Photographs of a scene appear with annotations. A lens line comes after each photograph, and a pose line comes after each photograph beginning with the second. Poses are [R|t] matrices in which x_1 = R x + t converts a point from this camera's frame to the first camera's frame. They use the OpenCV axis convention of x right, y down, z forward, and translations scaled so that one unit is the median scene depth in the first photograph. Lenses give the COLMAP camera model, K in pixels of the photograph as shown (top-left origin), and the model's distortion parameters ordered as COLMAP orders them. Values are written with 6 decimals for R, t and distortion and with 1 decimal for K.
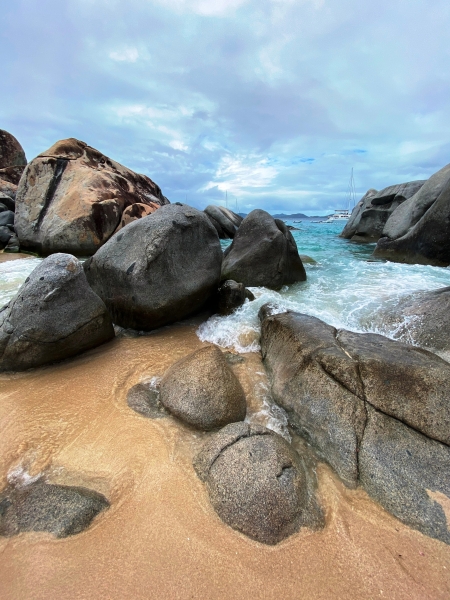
lens RADIAL K [[244.6, 0, 222.6], [0, 244.6, 300.7], [0, 0, 1]] dist [0.013374, -0.017037]
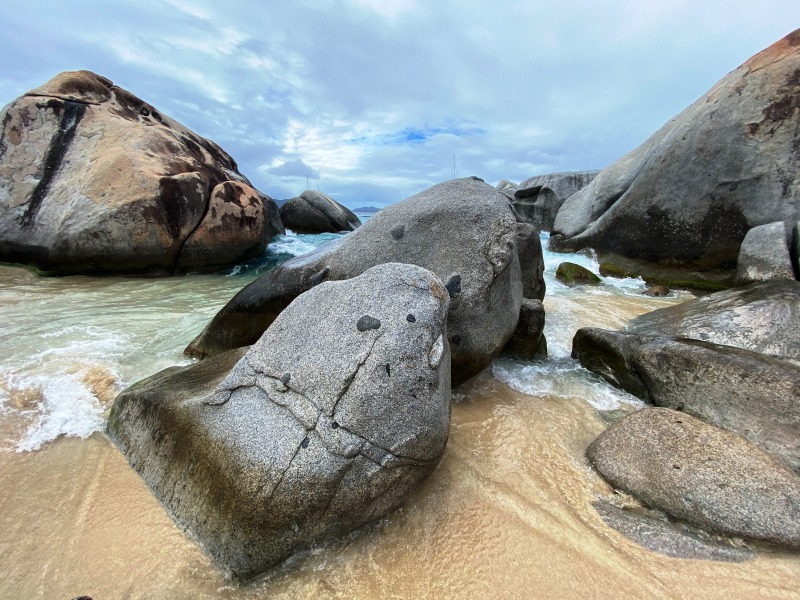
lens RADIAL K [[326.1, 0, 397.1], [0, 326.1, 302.7], [0, 0, 1]] dist [0.013374, -0.017037]
pose [[0.952707, -0.061932, 0.297513, -0.513891], [0.077501, 0.996157, -0.040810, -0.053122], [-0.293842, 0.061937, 0.953845, 0.236432]]
